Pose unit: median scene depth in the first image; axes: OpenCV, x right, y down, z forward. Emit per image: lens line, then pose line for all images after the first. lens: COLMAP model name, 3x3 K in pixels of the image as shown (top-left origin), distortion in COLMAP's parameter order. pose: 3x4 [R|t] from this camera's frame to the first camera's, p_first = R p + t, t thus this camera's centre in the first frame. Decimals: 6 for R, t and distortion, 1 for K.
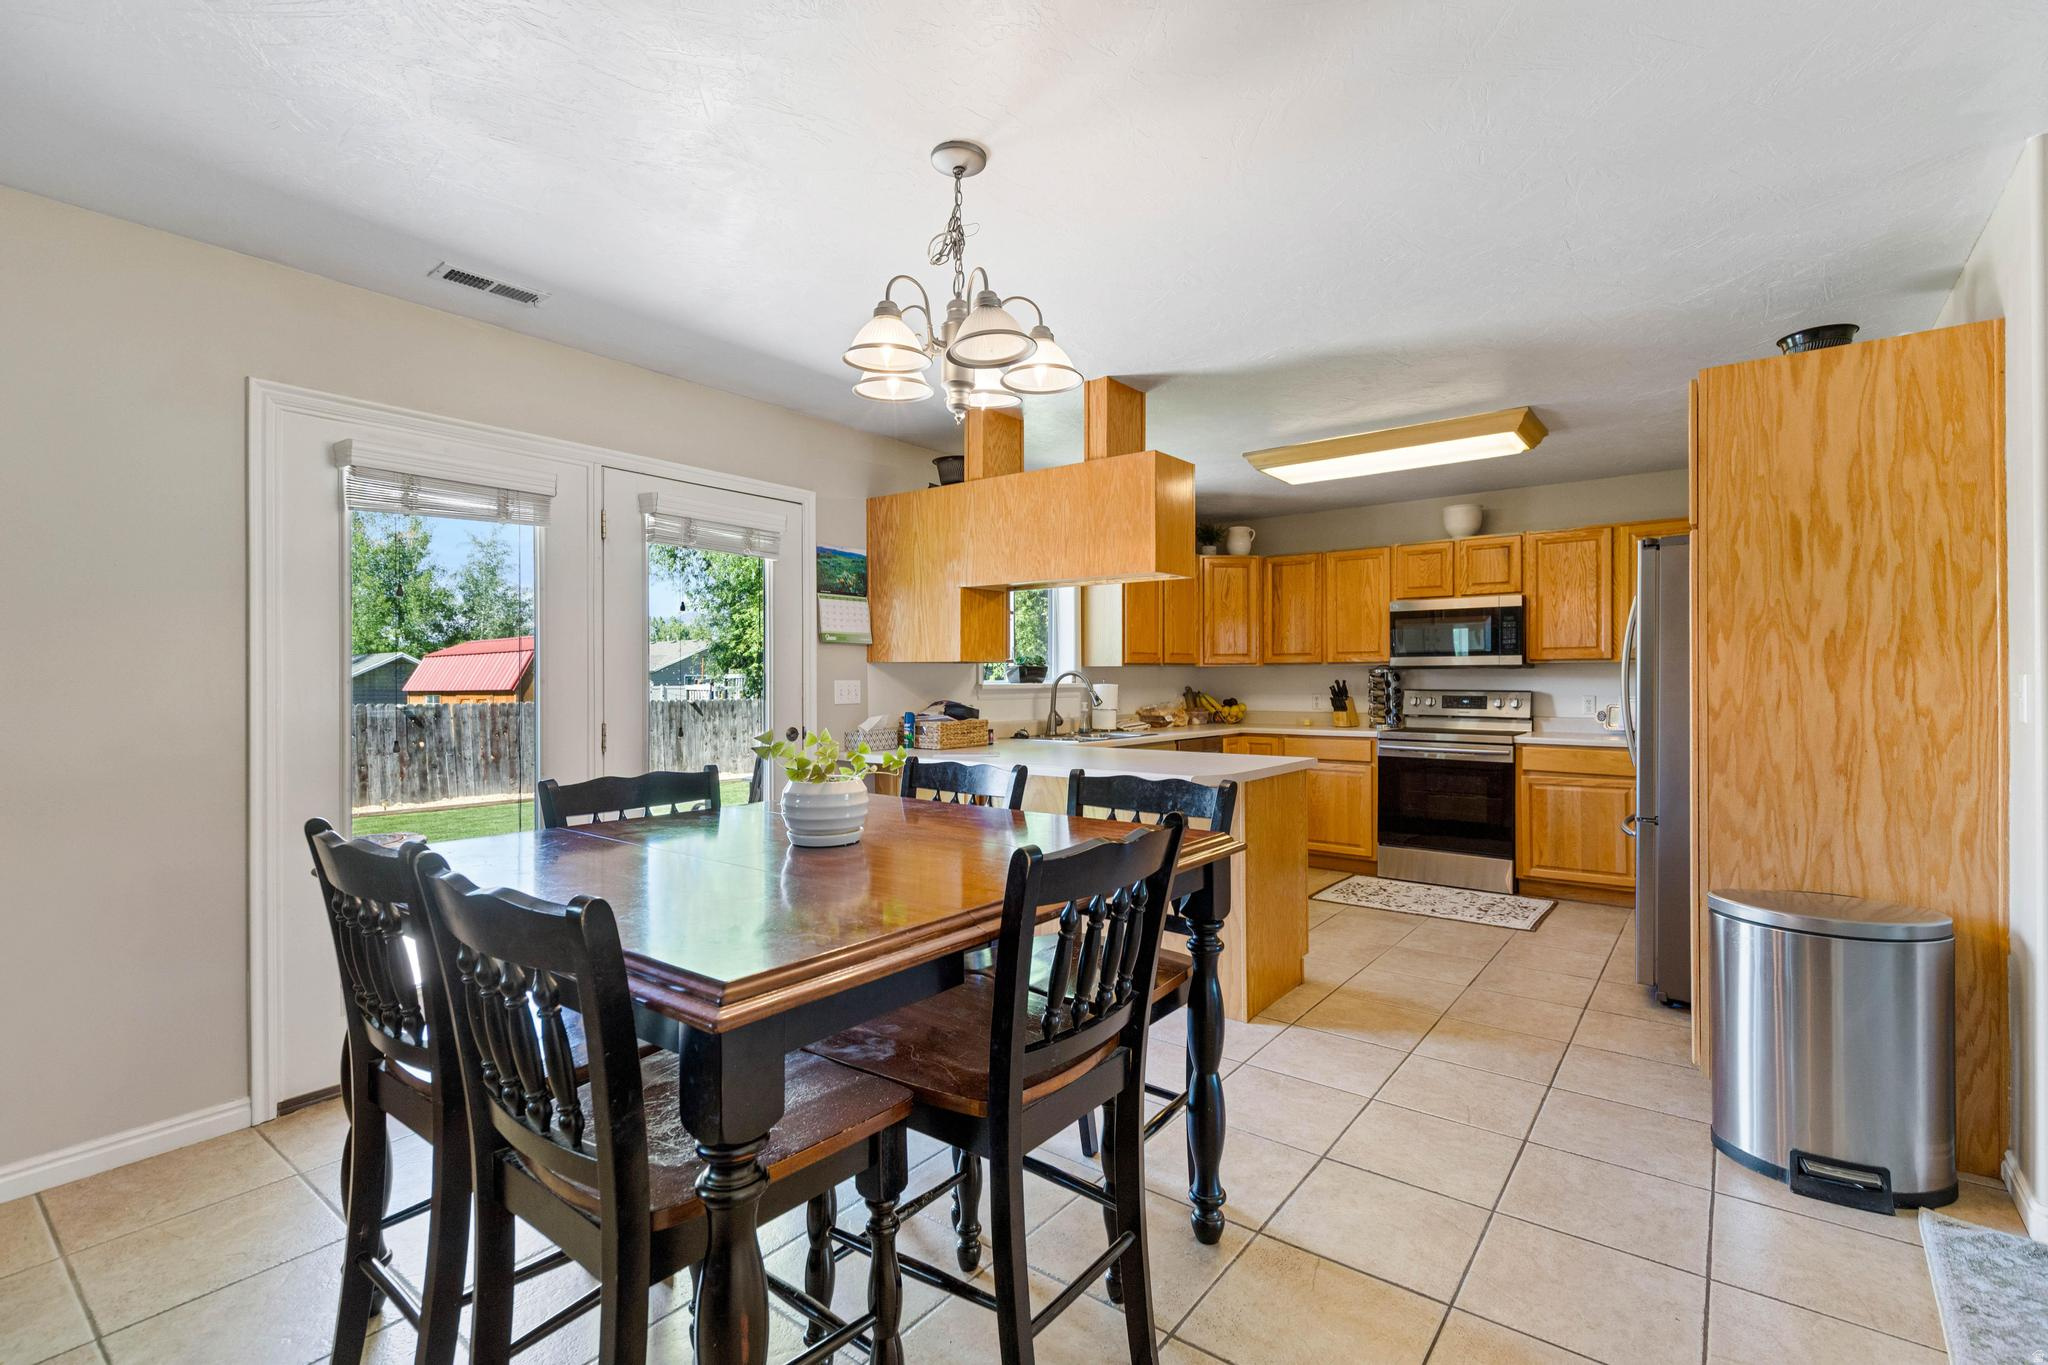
lens RADIAL K [[940.2, 0, 1025.5], [0, 940.2, 684.2], [0, 0, 1]] dist [0.009264, -0.000037]
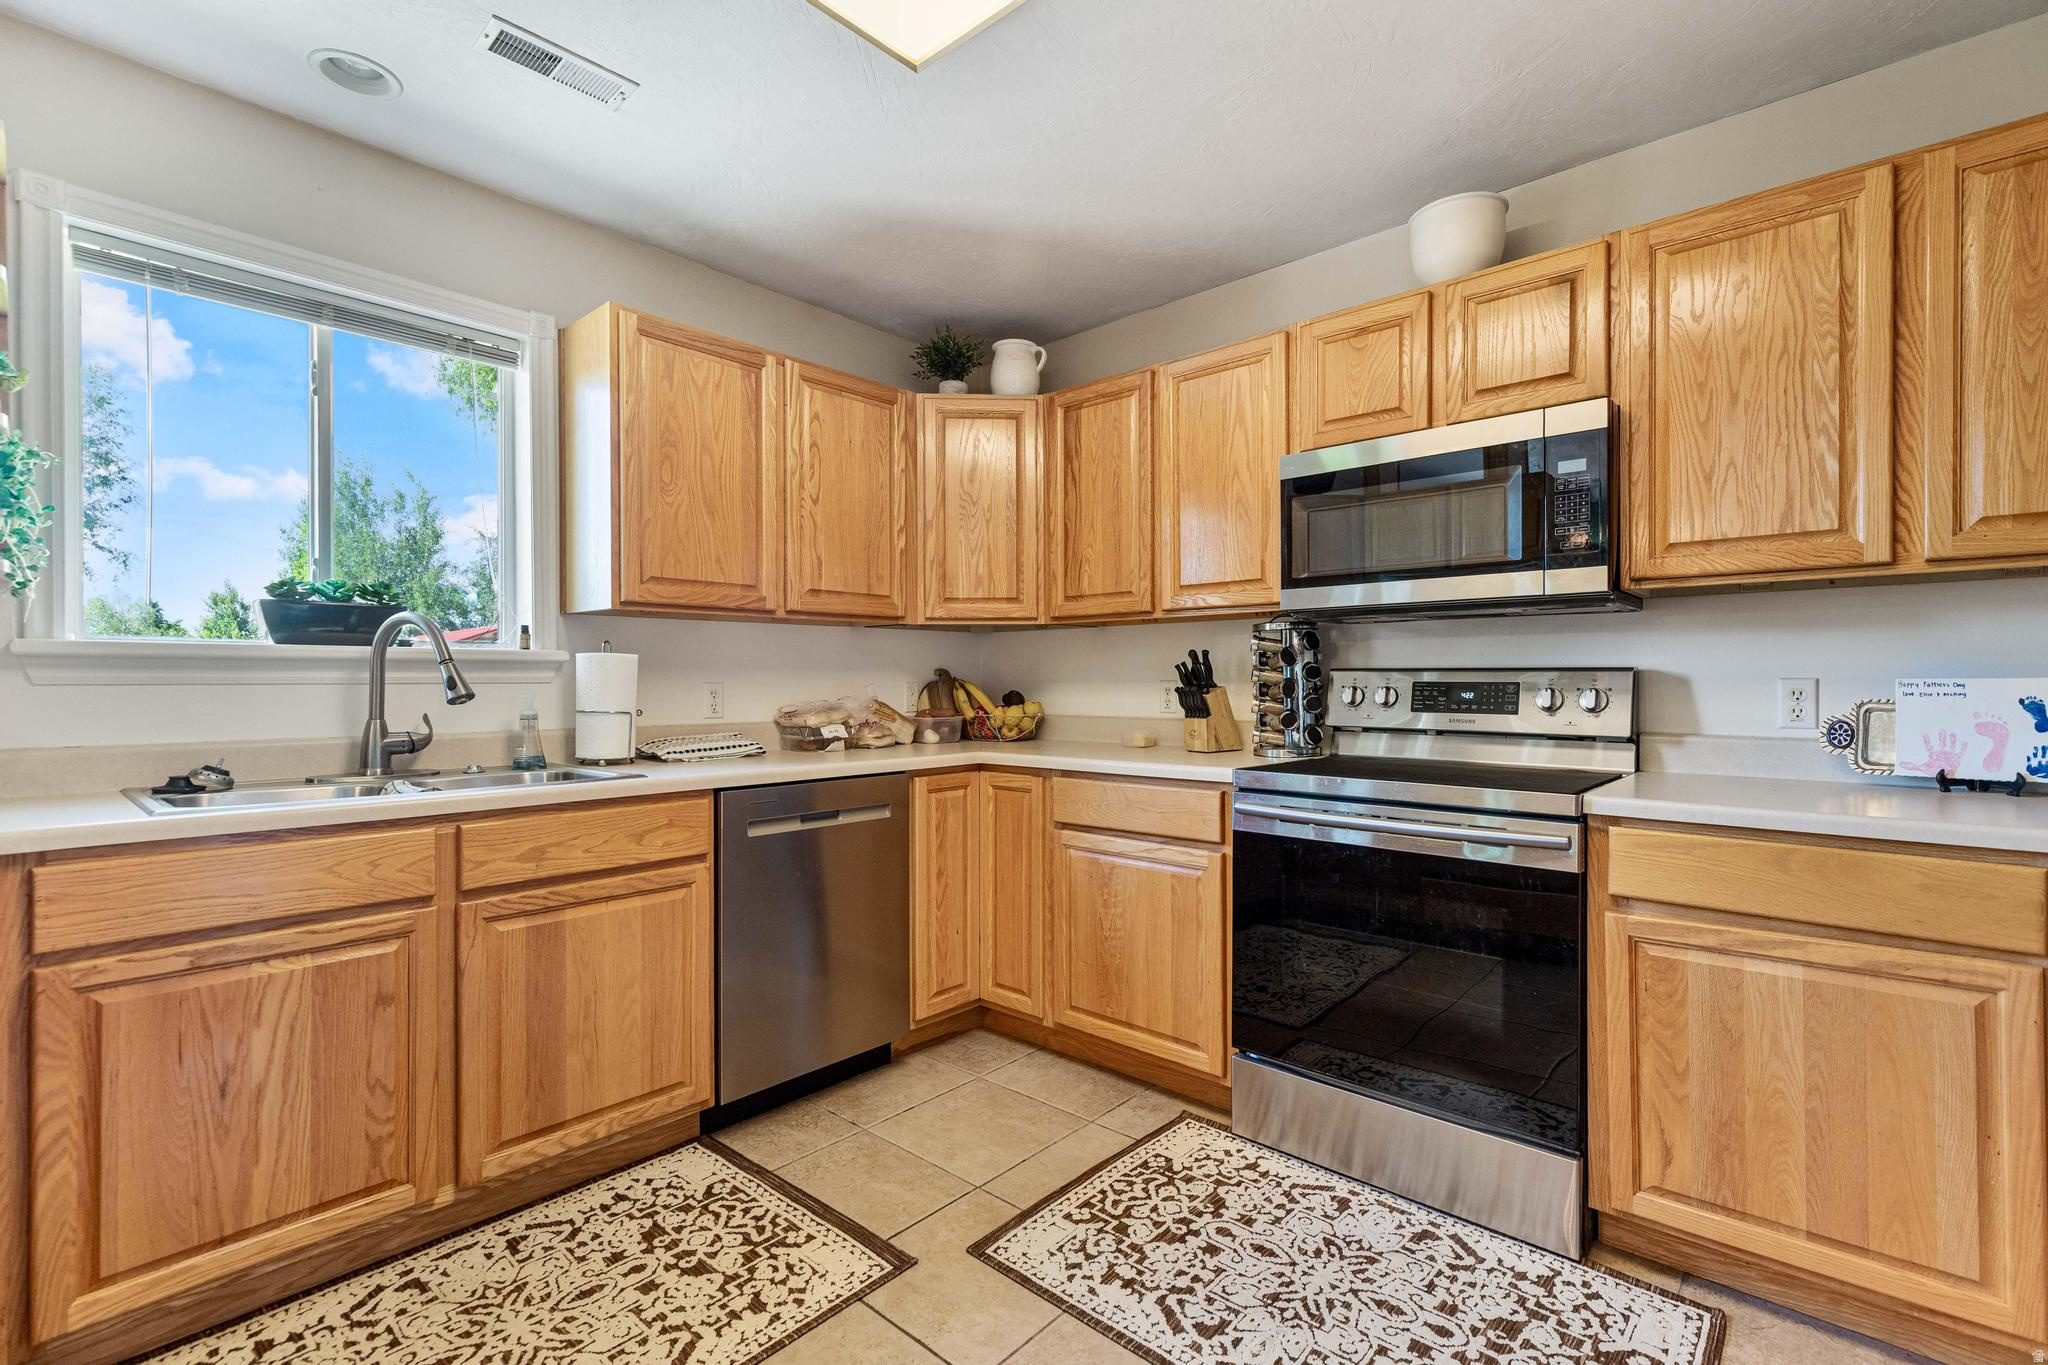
lens RADIAL K [[940.2, 0, 1029.9], [0, 940.2, 687.0], [0, 0, 1]] dist [0.009264, -0.000037]
pose [[0.997494, 0.000869, -0.070746, 0.323455], [-0.000814, 0.999999, 0.000812, 0.015391], [0.070747, -0.000752, 0.997494, 0.608696]]
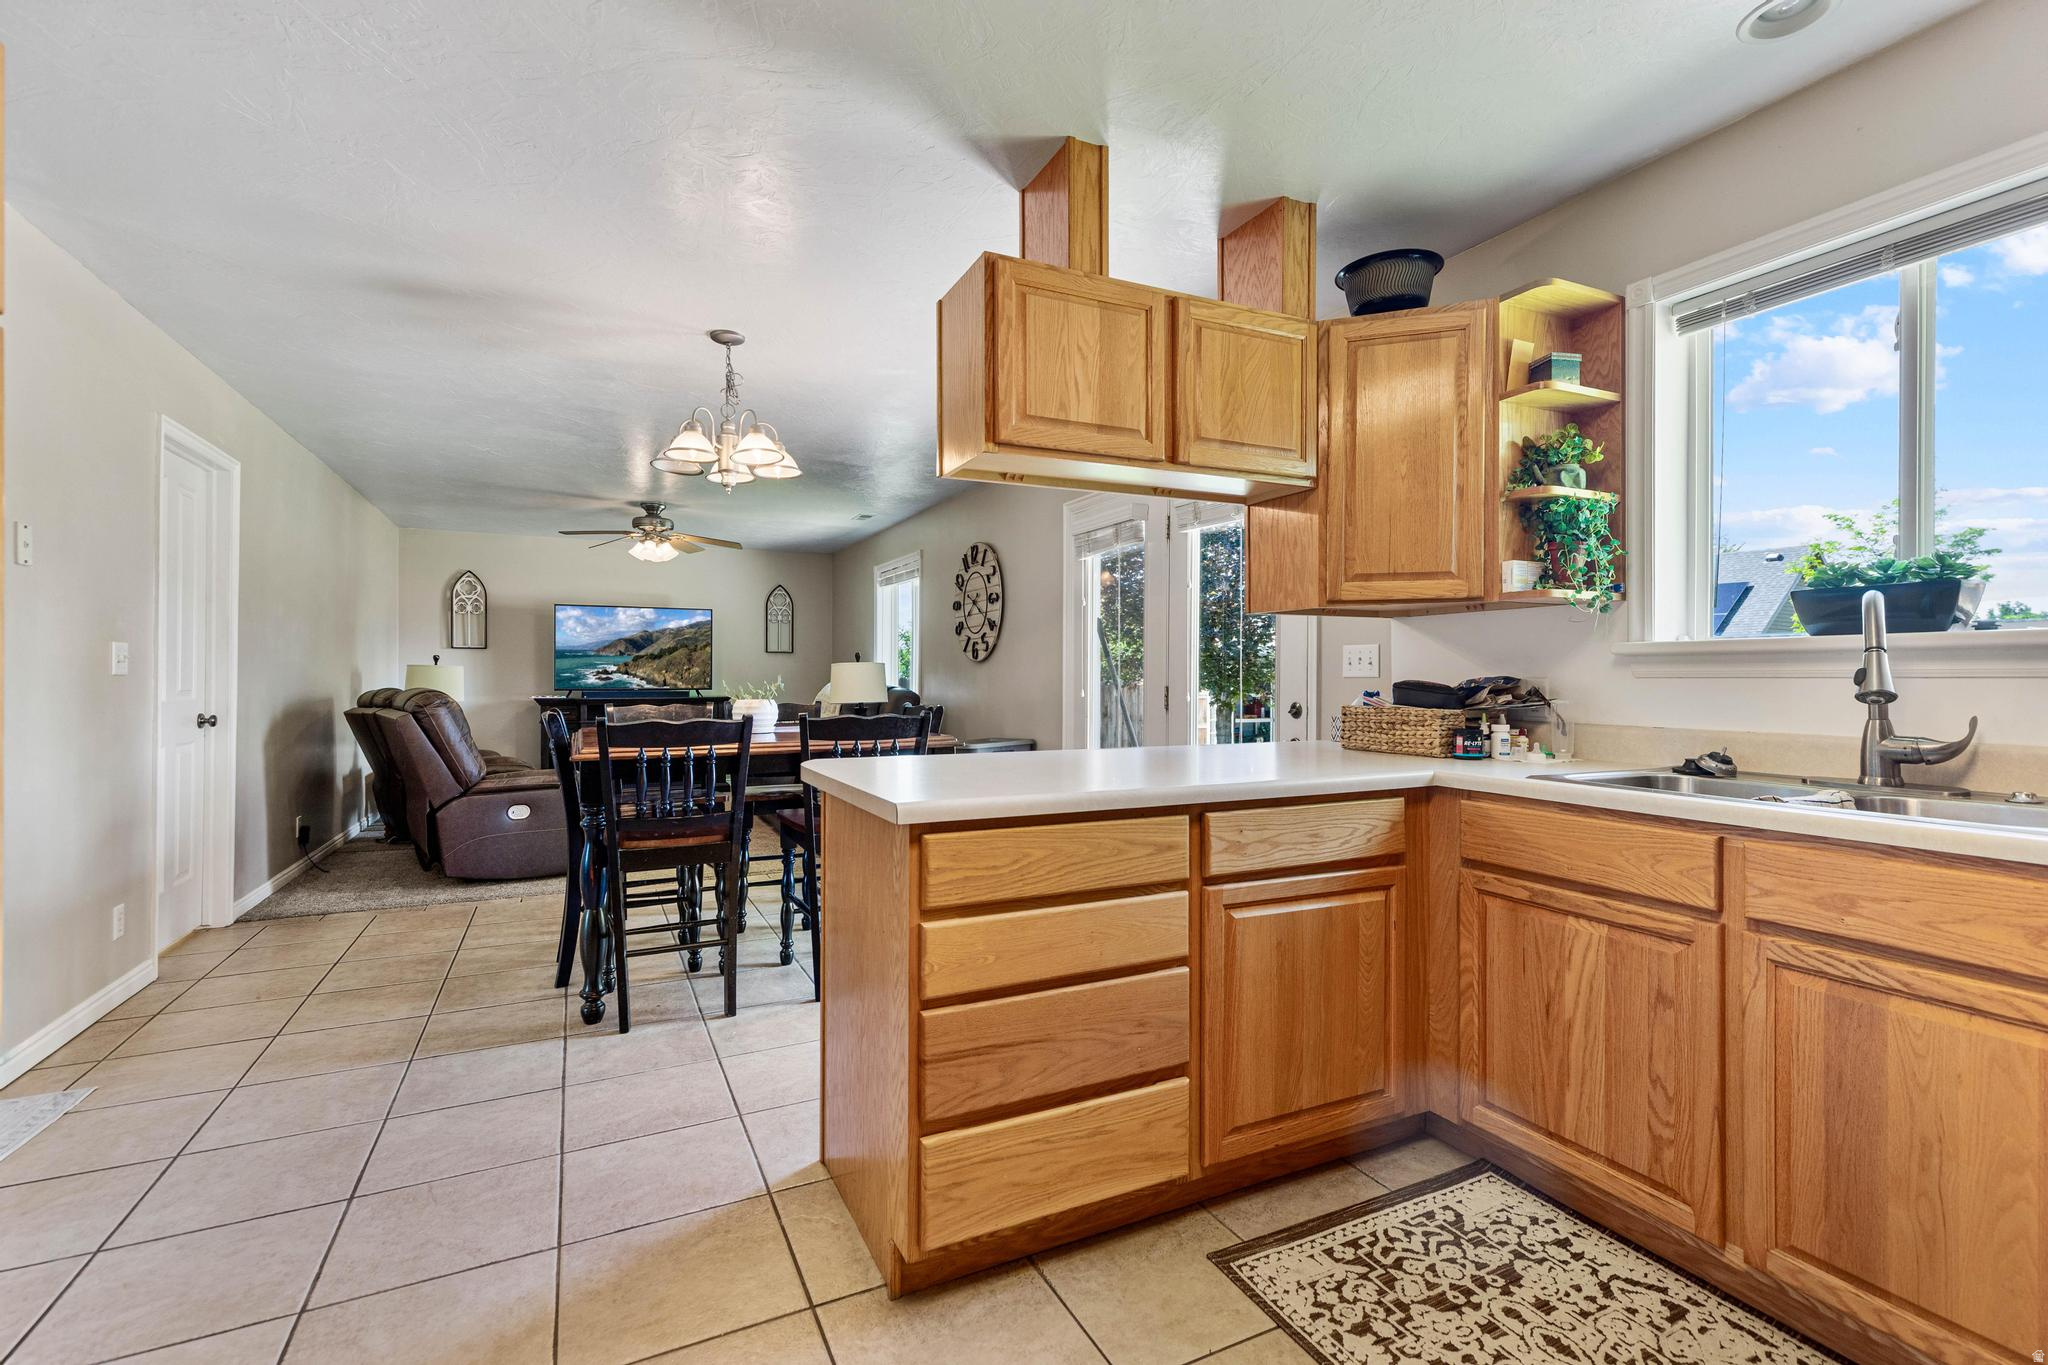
lens RADIAL K [[940.2, 0, 1045.9], [0, 940.2, 674.2], [0, 0, 1]] dist [0.009264, -0.000037]
pose [[-0.440548, -0.000987, -0.897728, 0.456708], [-0.005803, 0.999982, 0.001748, 0.014168], [0.897710, 0.005979, -0.440546, 0.866293]]
